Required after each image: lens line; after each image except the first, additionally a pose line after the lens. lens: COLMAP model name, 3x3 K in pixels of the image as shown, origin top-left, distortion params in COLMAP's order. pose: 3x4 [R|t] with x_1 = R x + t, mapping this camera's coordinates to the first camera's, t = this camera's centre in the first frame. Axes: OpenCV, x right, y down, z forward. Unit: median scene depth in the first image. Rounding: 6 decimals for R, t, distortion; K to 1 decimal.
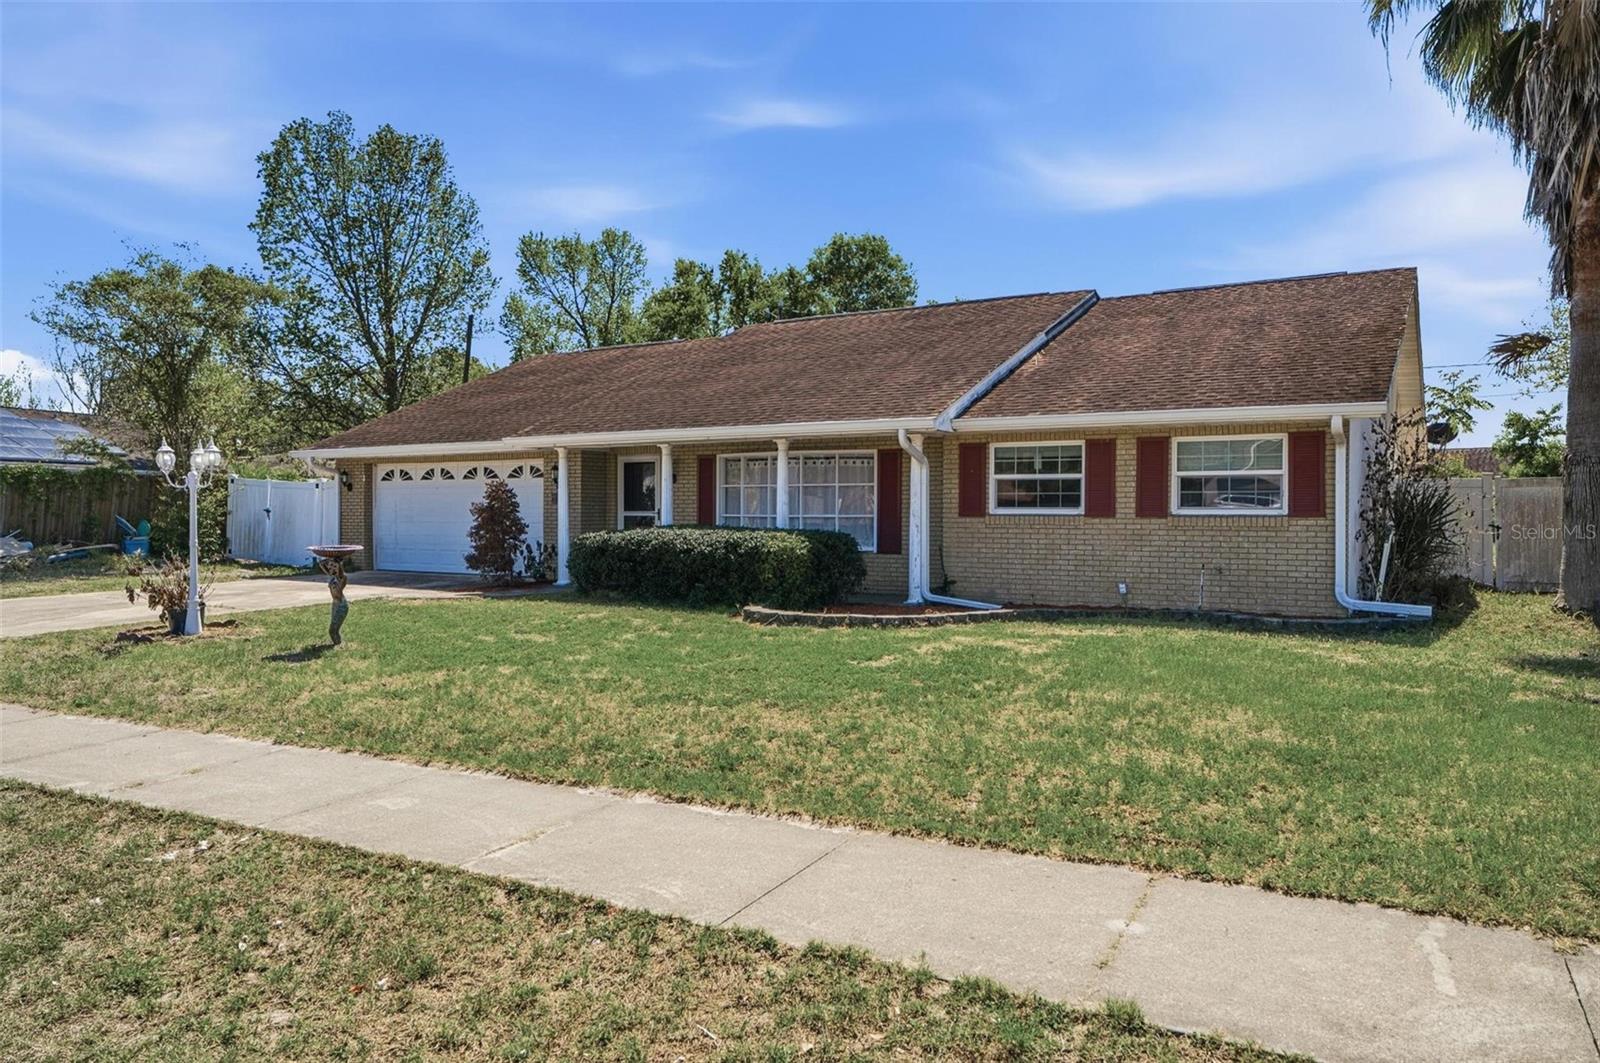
lens RADIAL K [[1112.3, 0, 795.6], [0, 1112.3, 523.5], [0, 0, 1]] dist [0.008103, 0.004781]
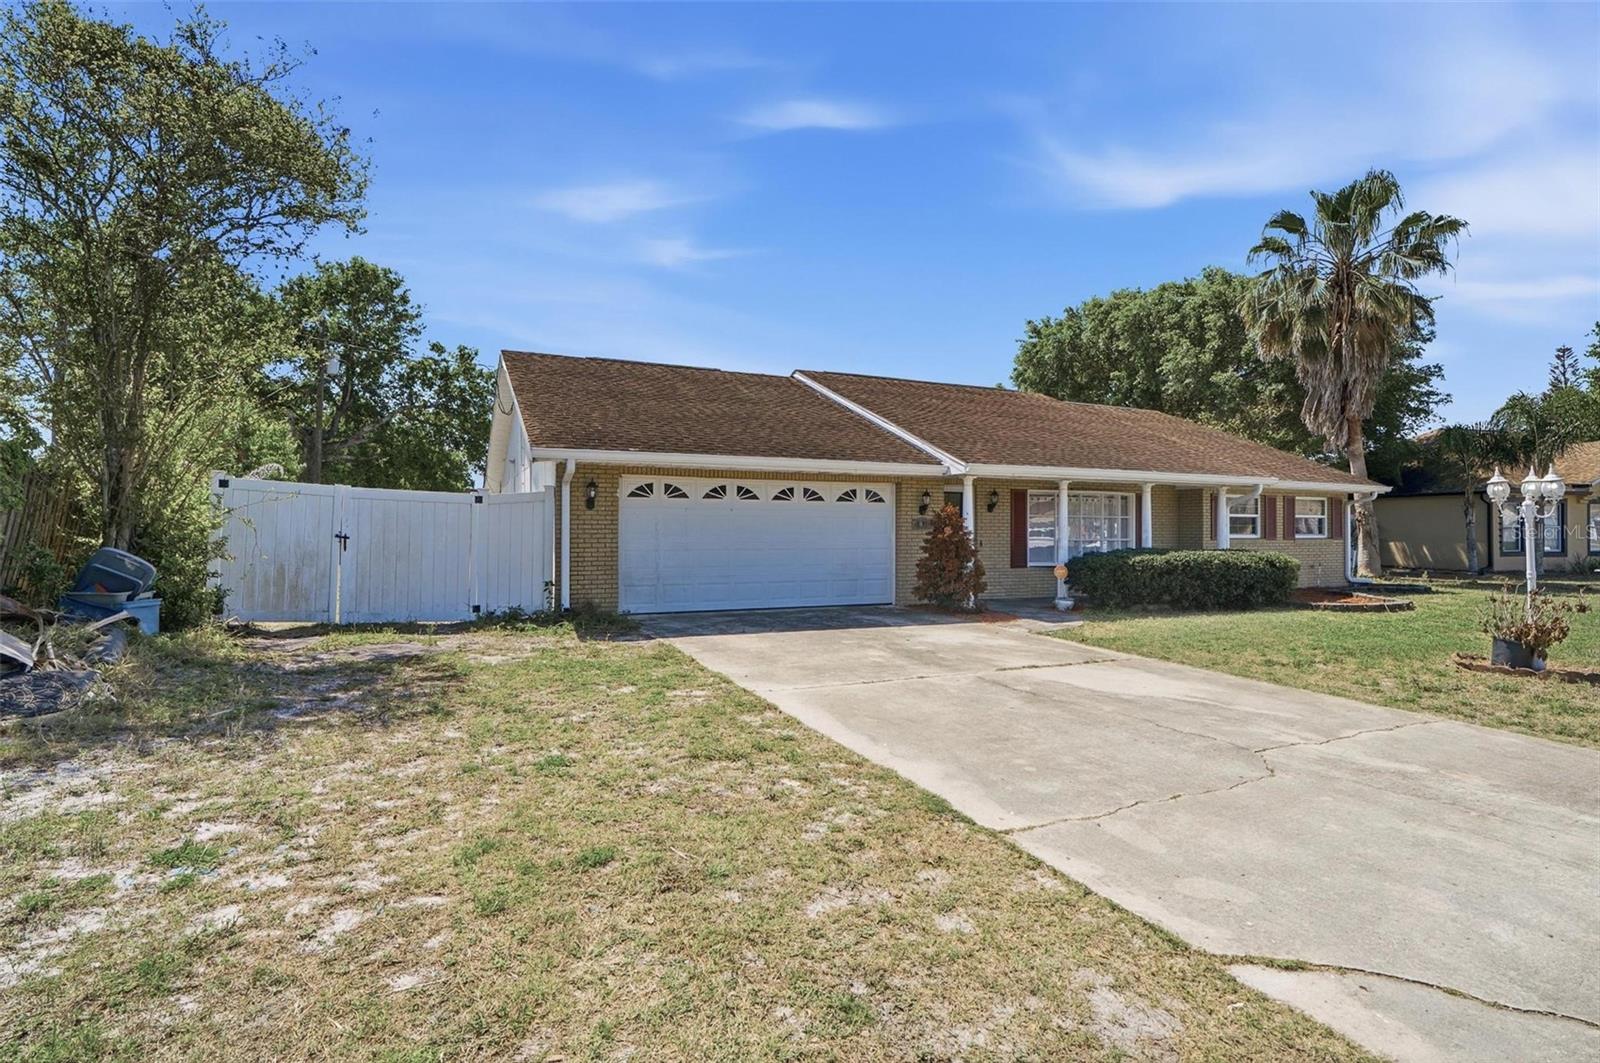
lens RADIAL K [[796.8, 0, 797.8], [0, 796.8, 530.6], [0, 0, 1]] dist [0.003701, -0.000502]
pose [[0.537120, 0.003724, 0.843498, -0.878000], [0.008293, 0.999919, -0.009695, -0.010283], [-0.843465, 0.012203, 0.537045, 0.694785]]
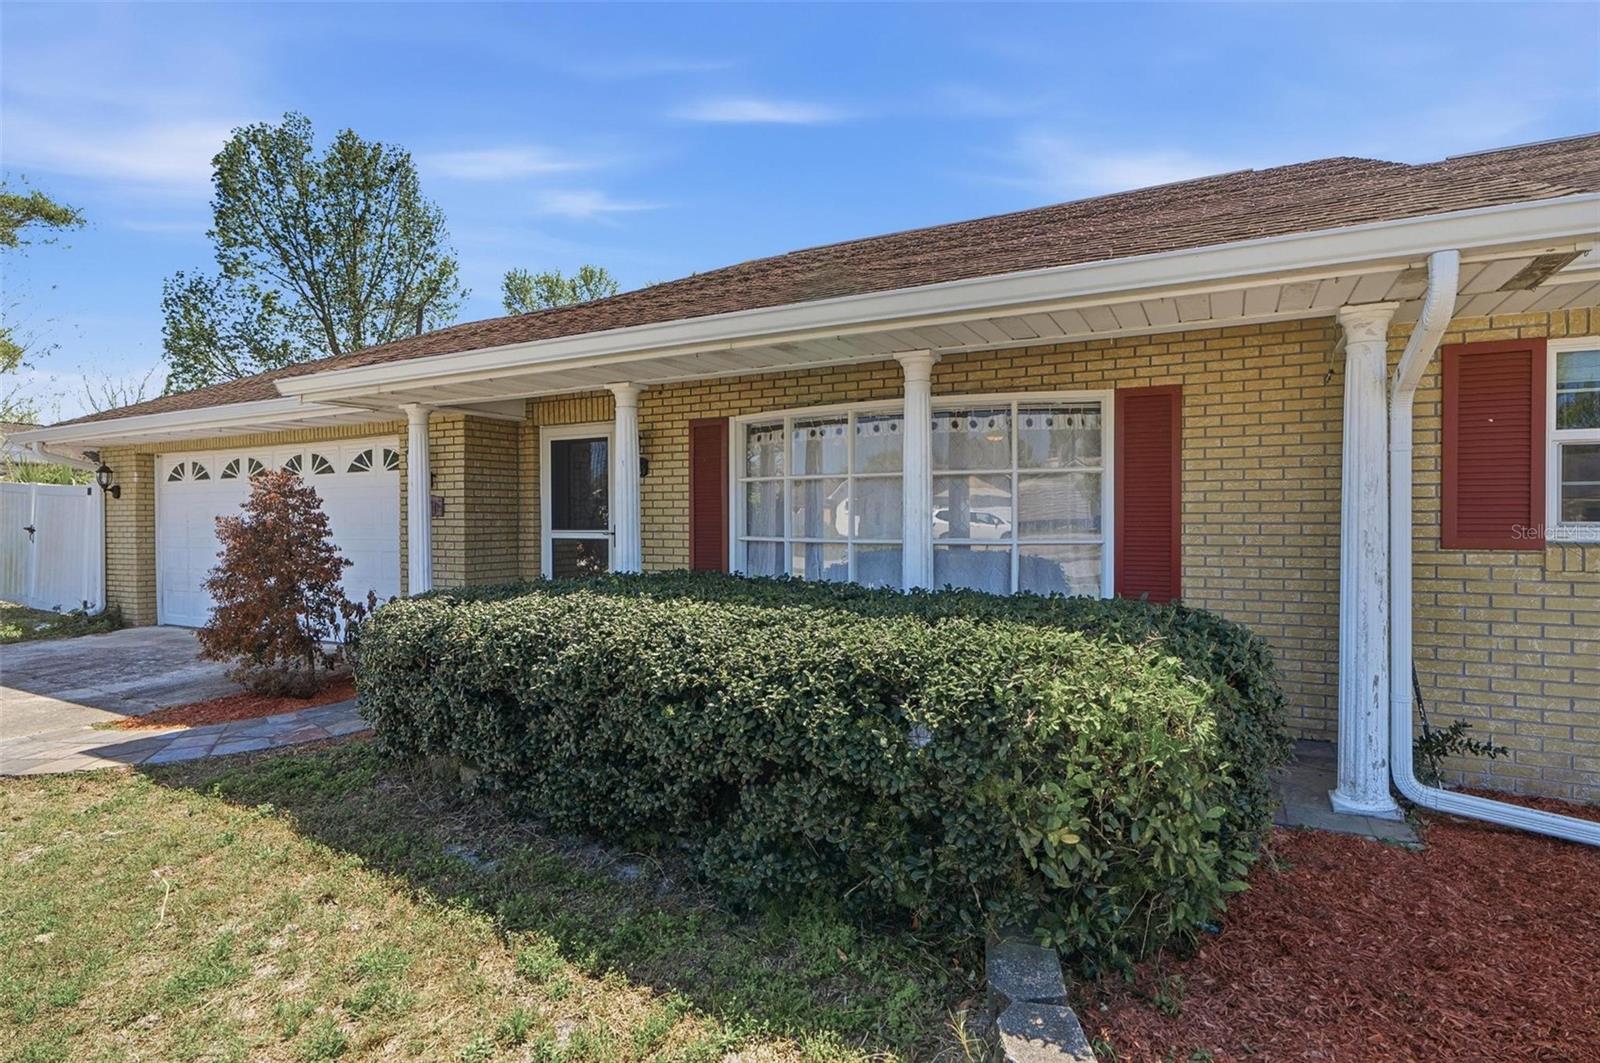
lens RADIAL K [[816.4, 0, 805.0], [0, 816.4, 532.8], [0, 0, 1]] dist [0.002622, -0.000355]
pose [[0.996744, -0.009049, 0.080119, -0.062728], [0.008403, 0.999930, 0.008387, -0.011953], [-0.080189, -0.007686, 0.996750, 0.589507]]
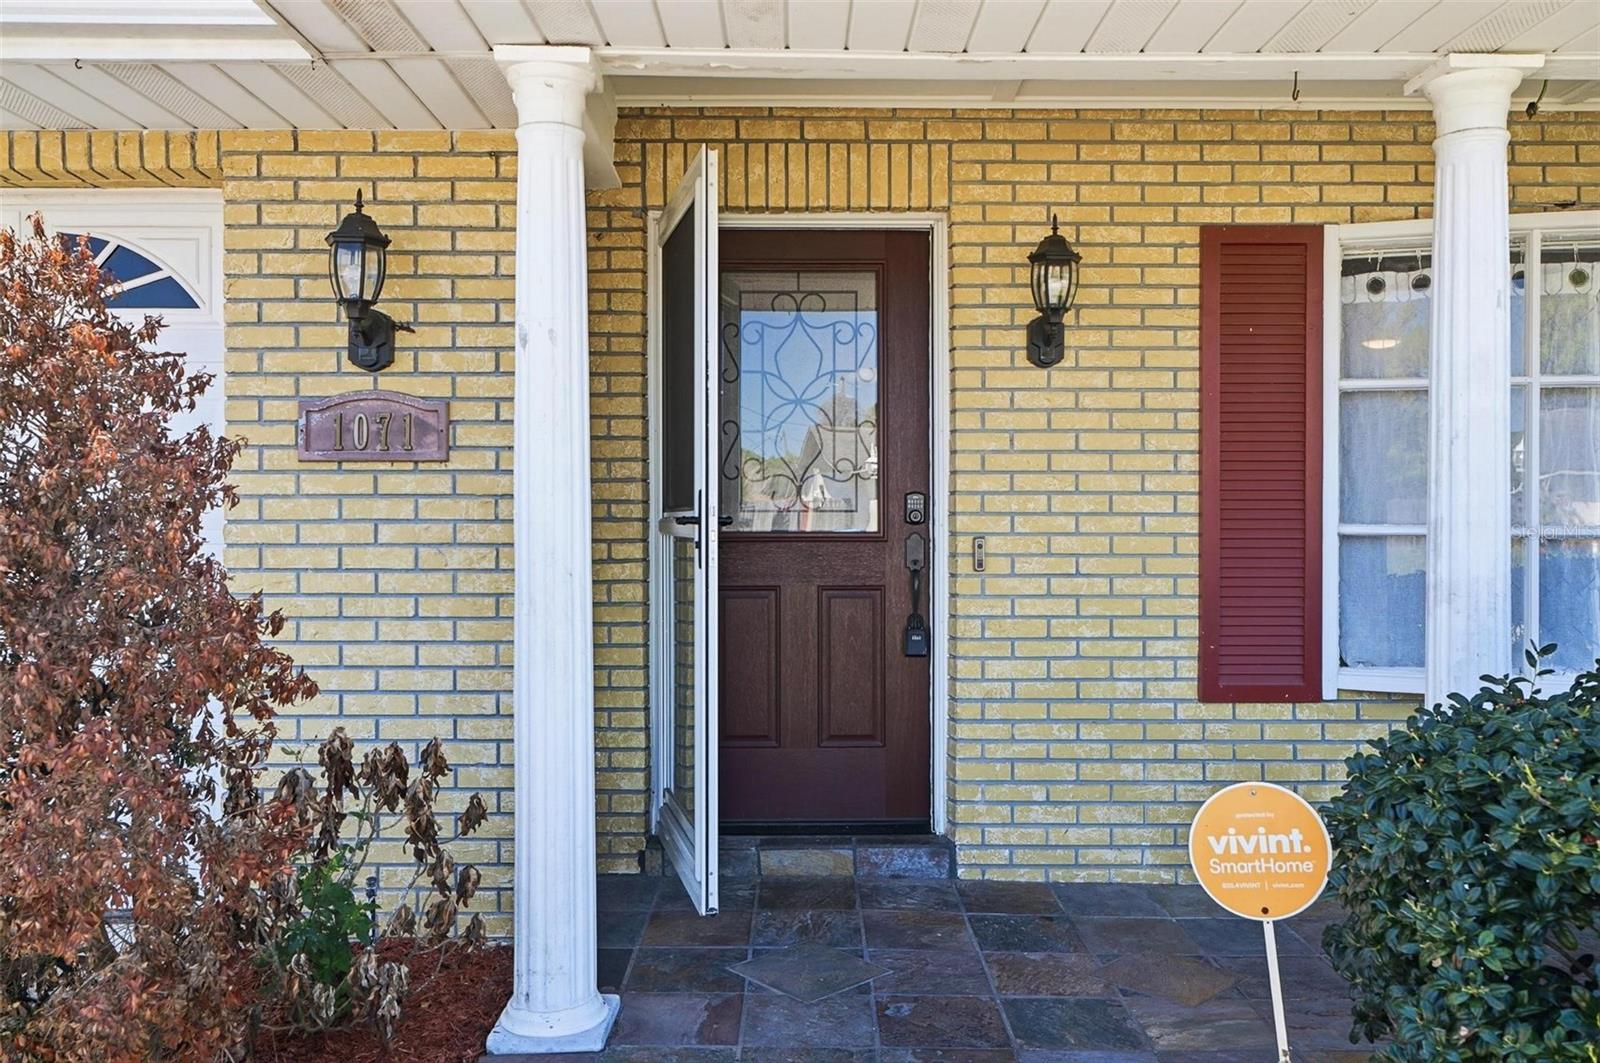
lens RADIAL K [[1265.6, 0, 811.2], [0, 1265.6, 525.0], [0, 0, 1]] dist [-0.001203, 0.013307]
pose [[0.836981, -0.004798, 0.547211, -0.253672], [0.007527, 0.999968, -0.002745, -0.007988], [-0.547180, 0.006416, 0.836990, 0.803398]]
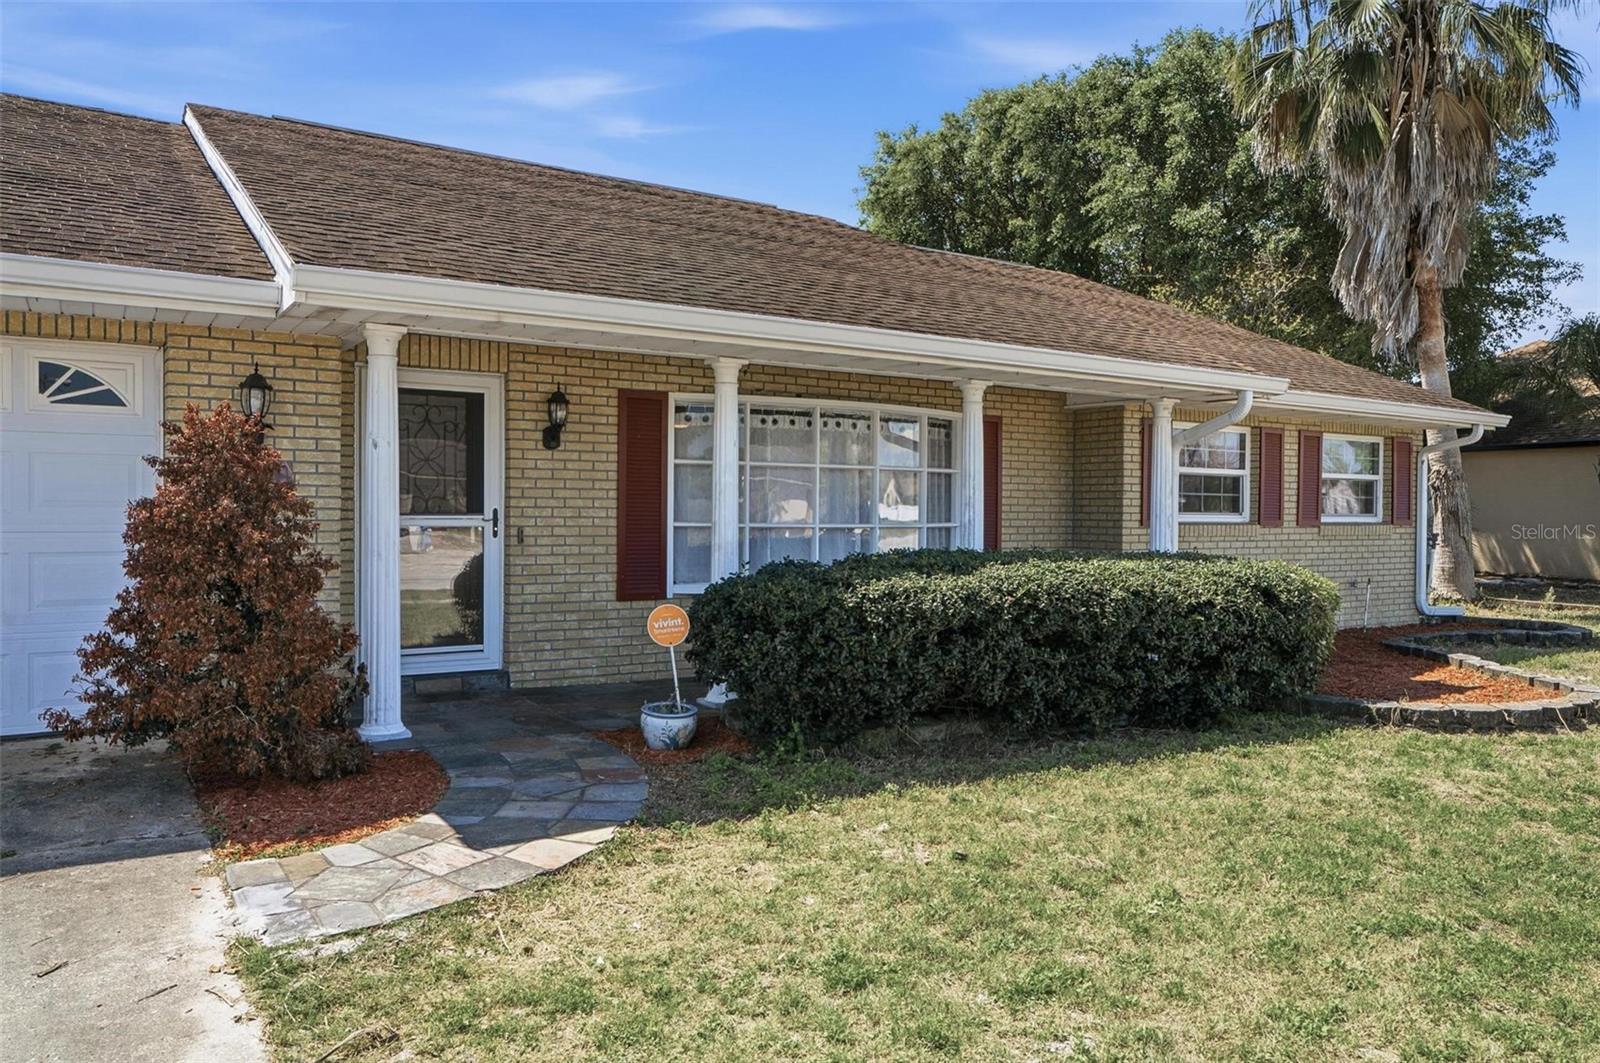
lens RADIAL K [[1117.8, 0, 802.6], [0, 1117.8, 531.4], [0, 0, 1]] dist [-0.003512, 0.007304]
pose [[0.419854, -0.014168, 0.907481, -0.434616], [0.002419, 0.999892, 0.014492, -0.010584], [-0.907589, -0.003889, 0.419843, 0.705964]]
